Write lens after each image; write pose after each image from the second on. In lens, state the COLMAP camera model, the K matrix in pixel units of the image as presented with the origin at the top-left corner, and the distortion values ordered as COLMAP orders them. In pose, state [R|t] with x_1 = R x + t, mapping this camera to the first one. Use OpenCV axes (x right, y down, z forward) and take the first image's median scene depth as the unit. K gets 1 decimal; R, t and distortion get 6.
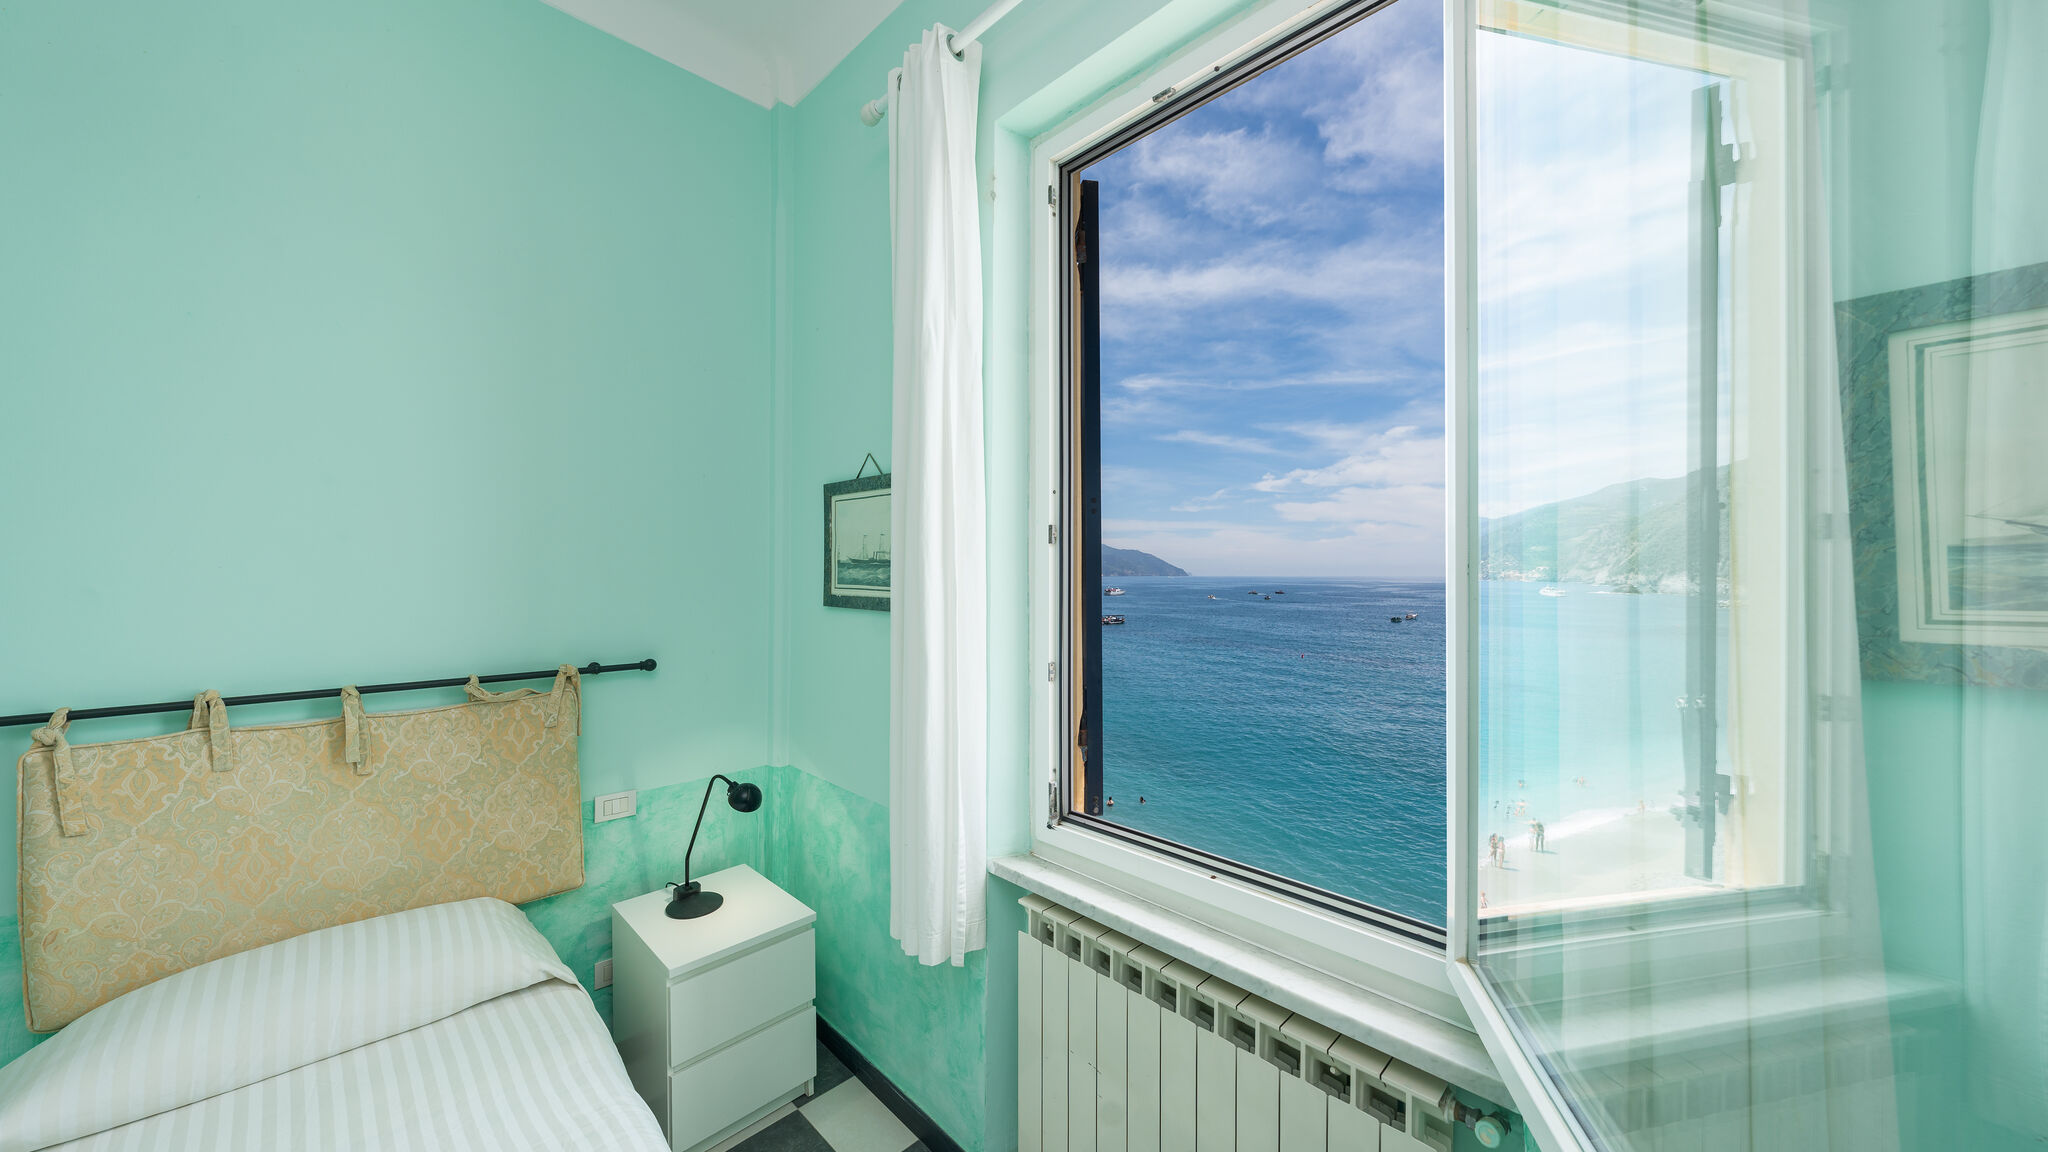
lens RADIAL K [[698.4, 0, 1017.8], [0, 698.4, 564.5], [0, 0, 1]] dist [-0.001661, -0.000092]
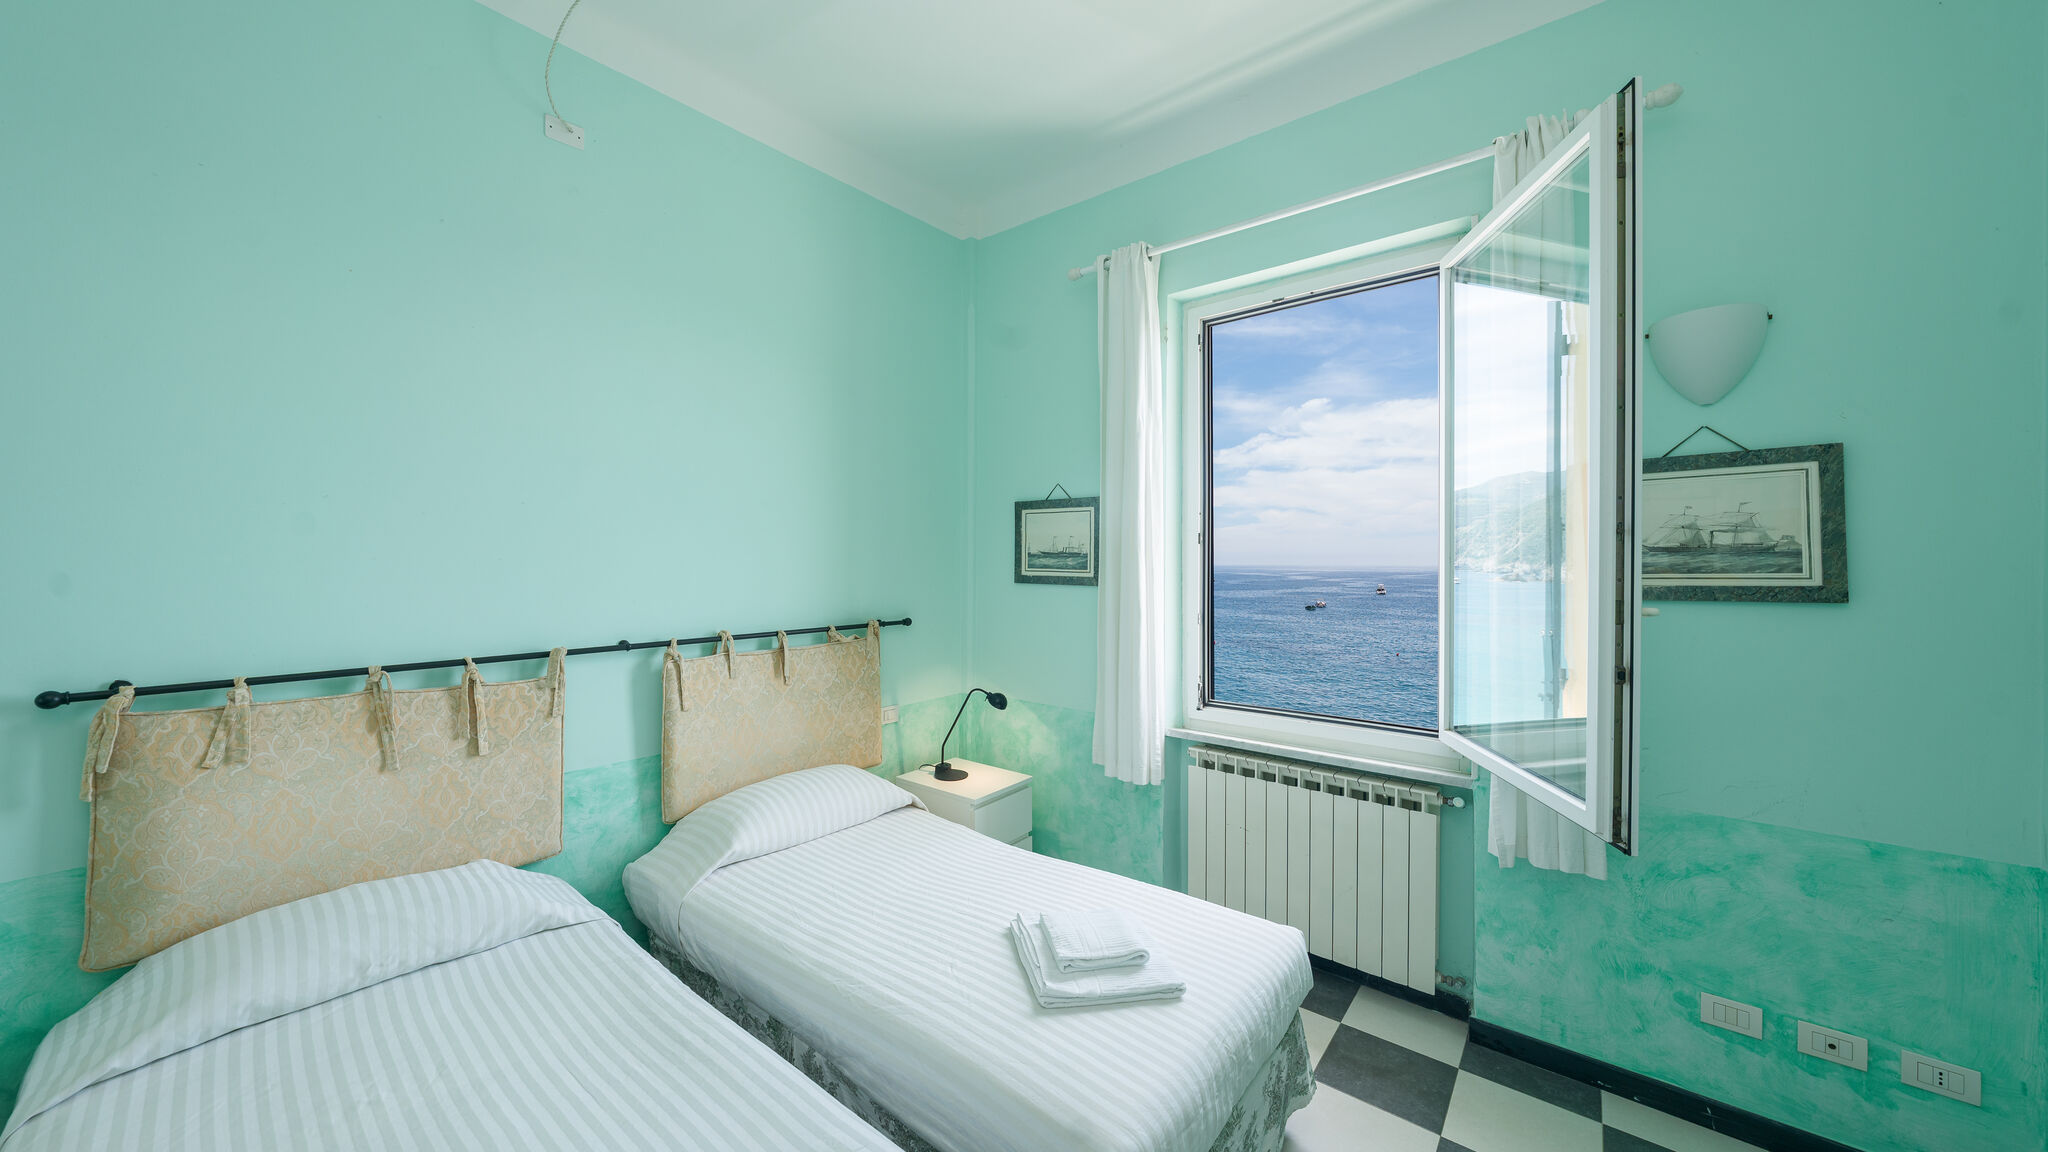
lens RADIAL K [[708.4, 0, 996.4], [0, 708.4, 557.3], [0, 0, 1]] dist [-0.001066, 0.000032]
pose [[0.996224, 0.001093, 0.086810, -0.538968], [-0.001521, 0.999987, 0.004868, -0.003572], [-0.086803, -0.004982, 0.996213, -0.616256]]
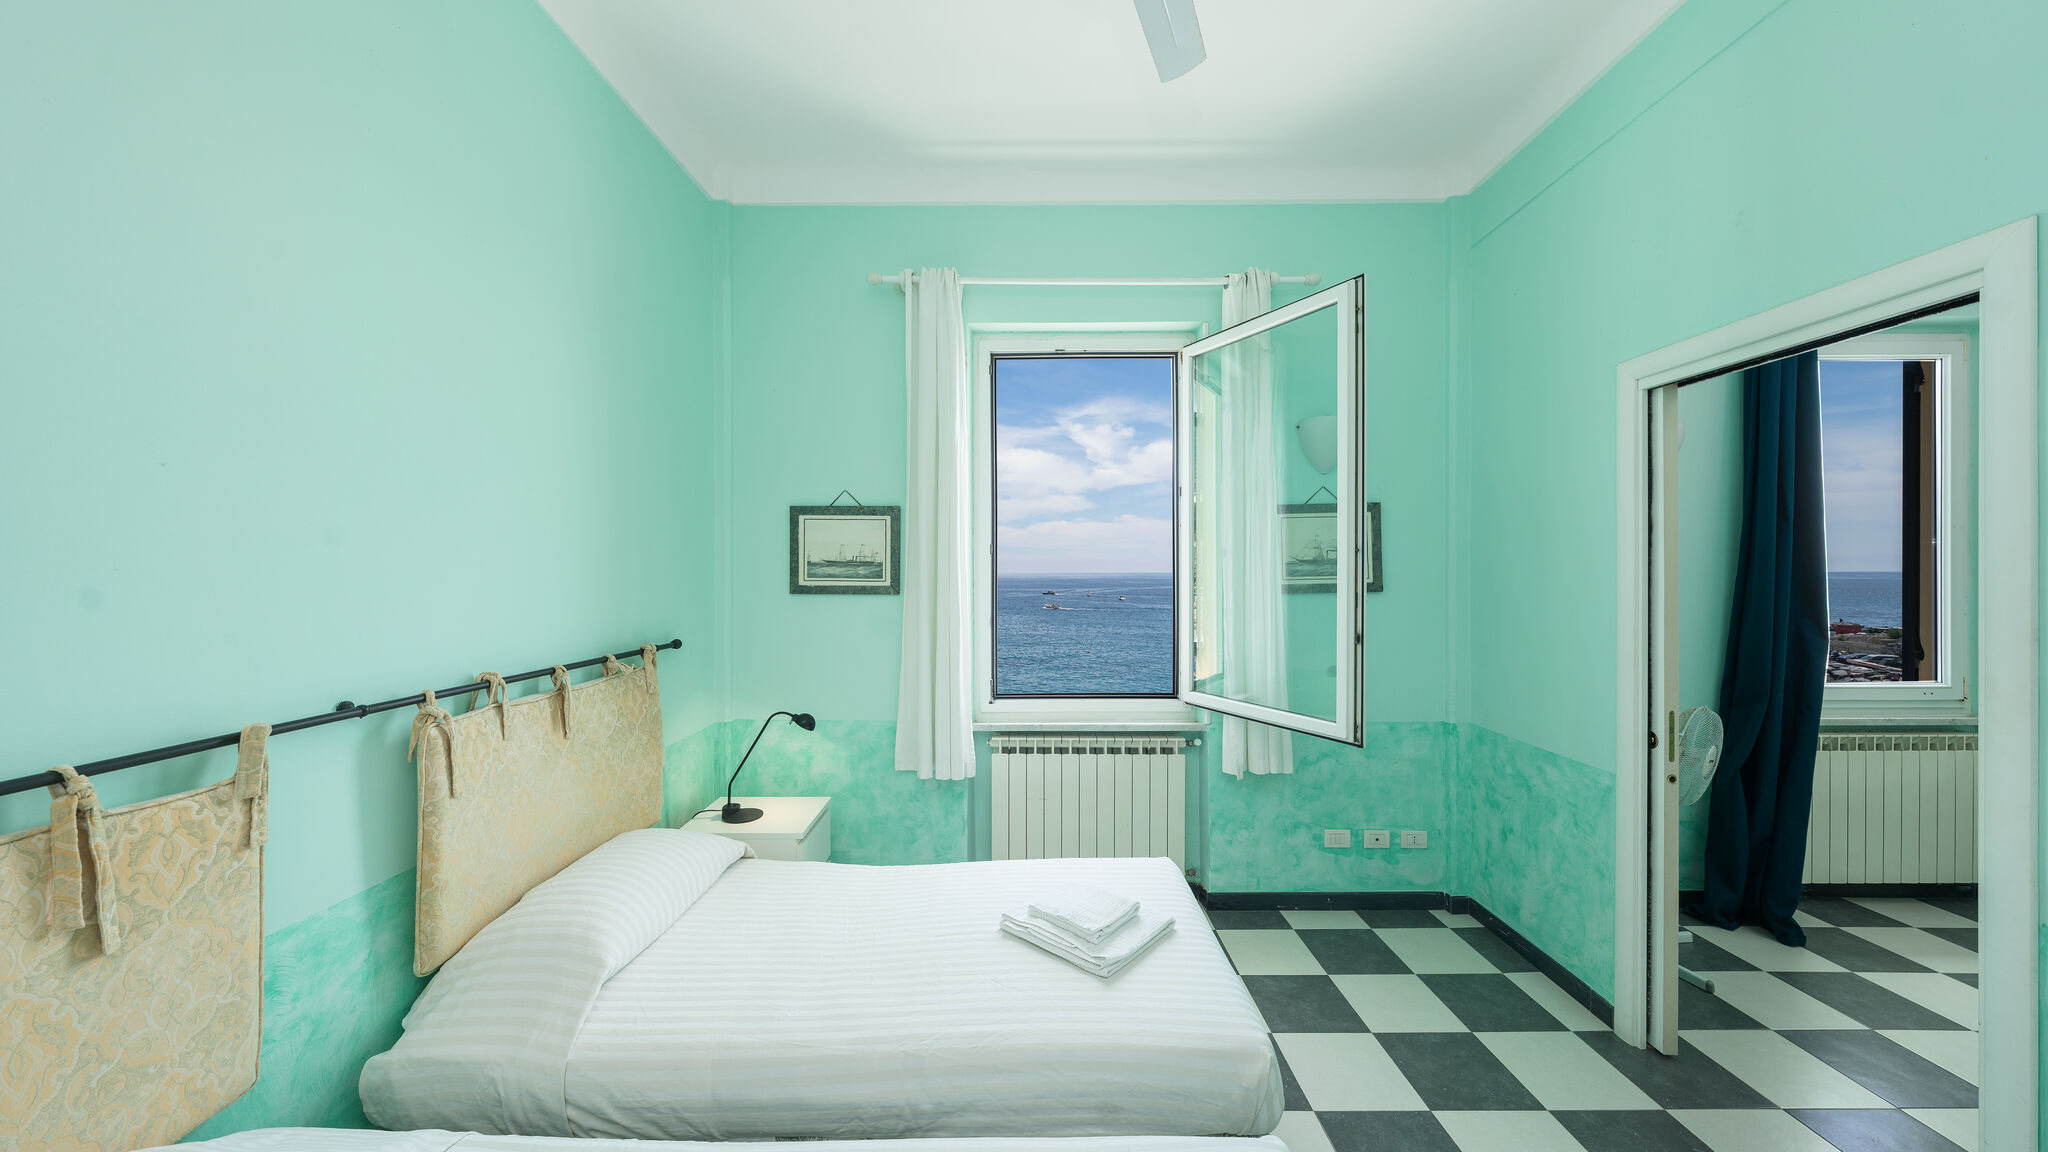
lens RADIAL K [[691.0, 0, 1017.8], [0, 691.0, 569.7], [0, 0, 1]] dist [-0.000933, -0.000024]
pose [[0.712446, -0.002140, 0.701723, -1.099405], [-0.004322, 0.999963, 0.007438, -0.000689], [-0.701713, -0.008332, 0.712411, -0.349012]]
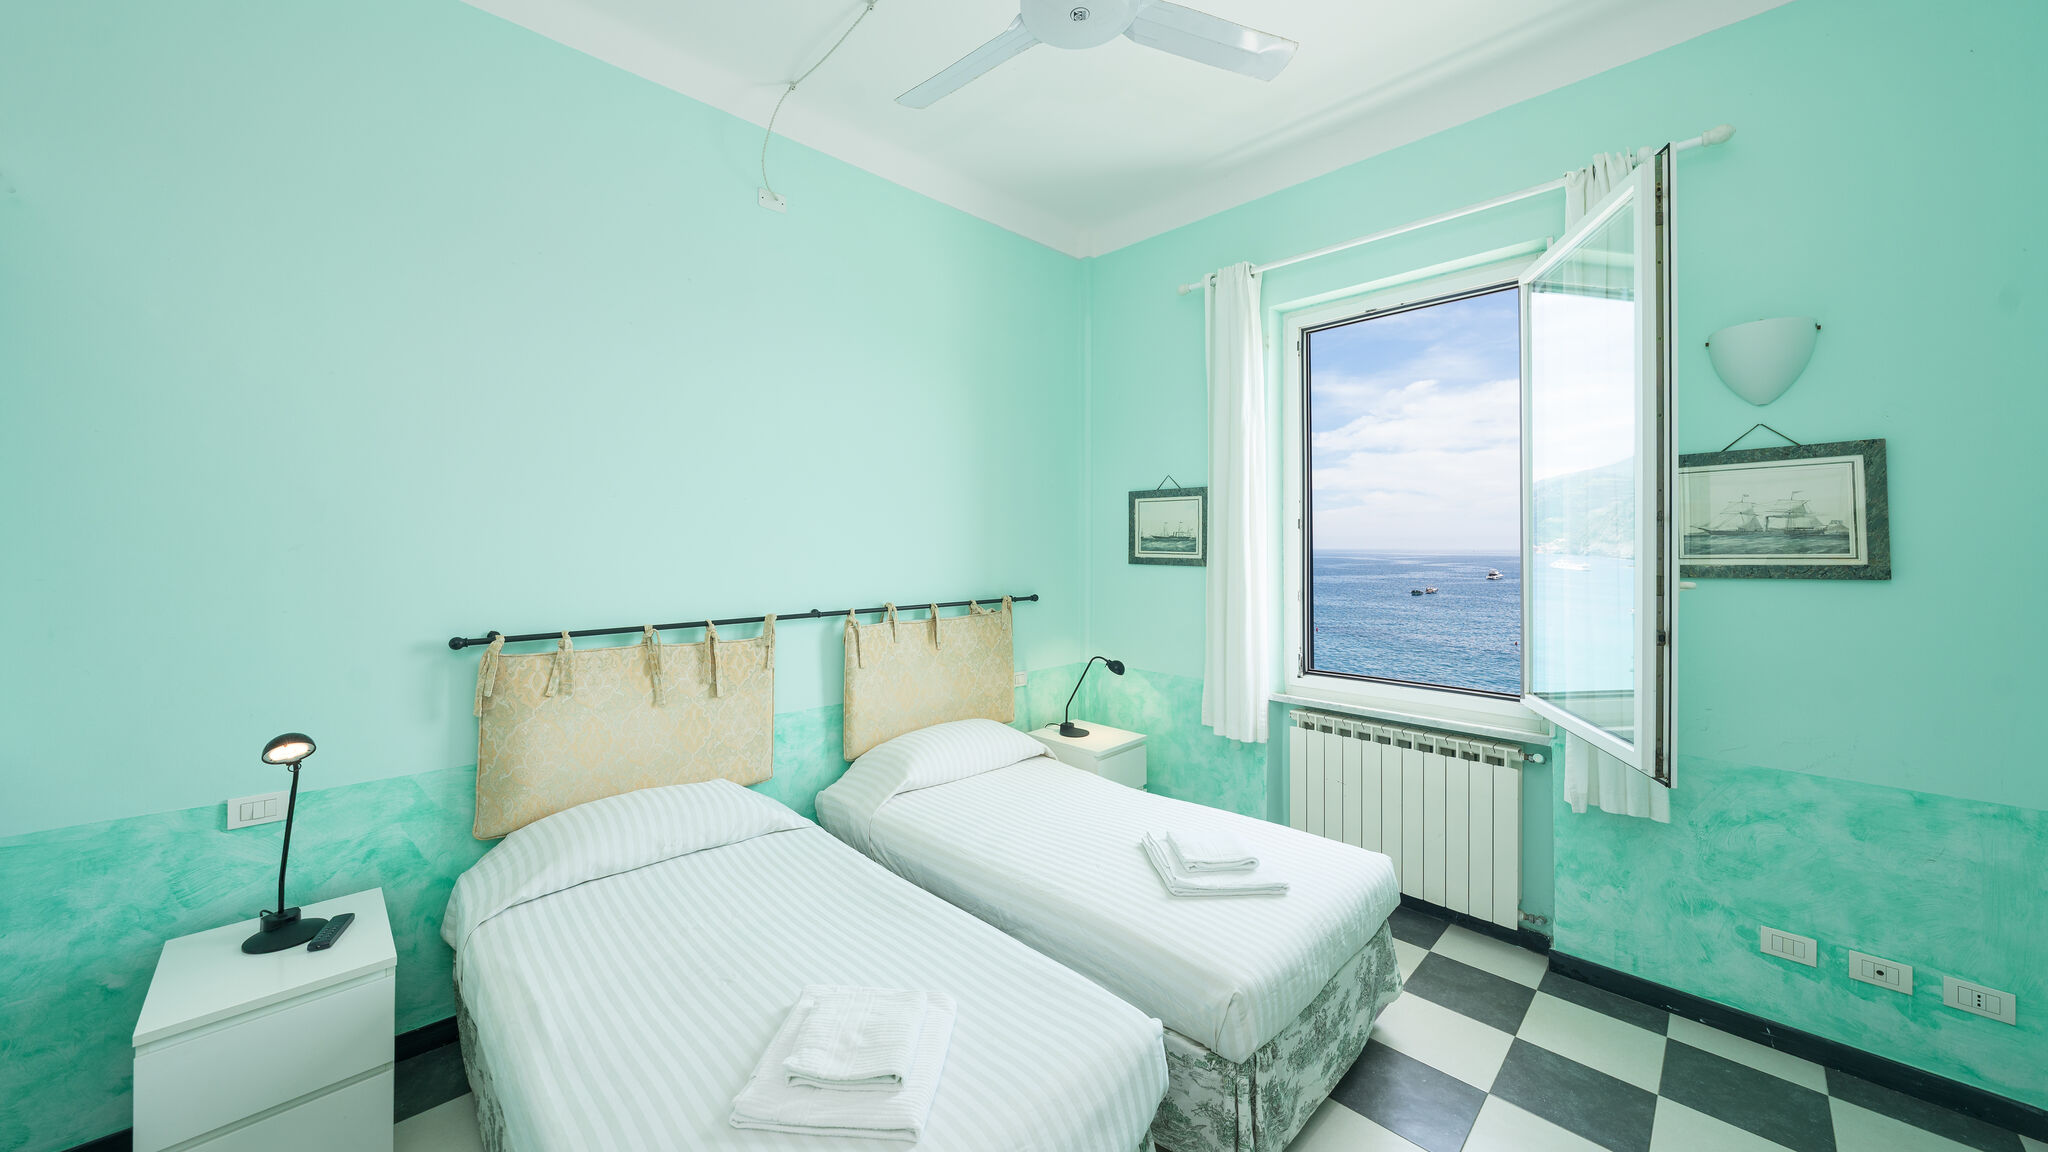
lens RADIAL K [[709.5, 0, 1021.6], [0, 709.5, 536.4], [0, 0, 1]] dist [0.000214, 0.000019]
pose [[0.999978, -0.000616, -0.006533, -0.629552], [0.000601, 0.999997, -0.002197, -0.003889], [0.006534, 0.002193, 0.999976, -0.850562]]
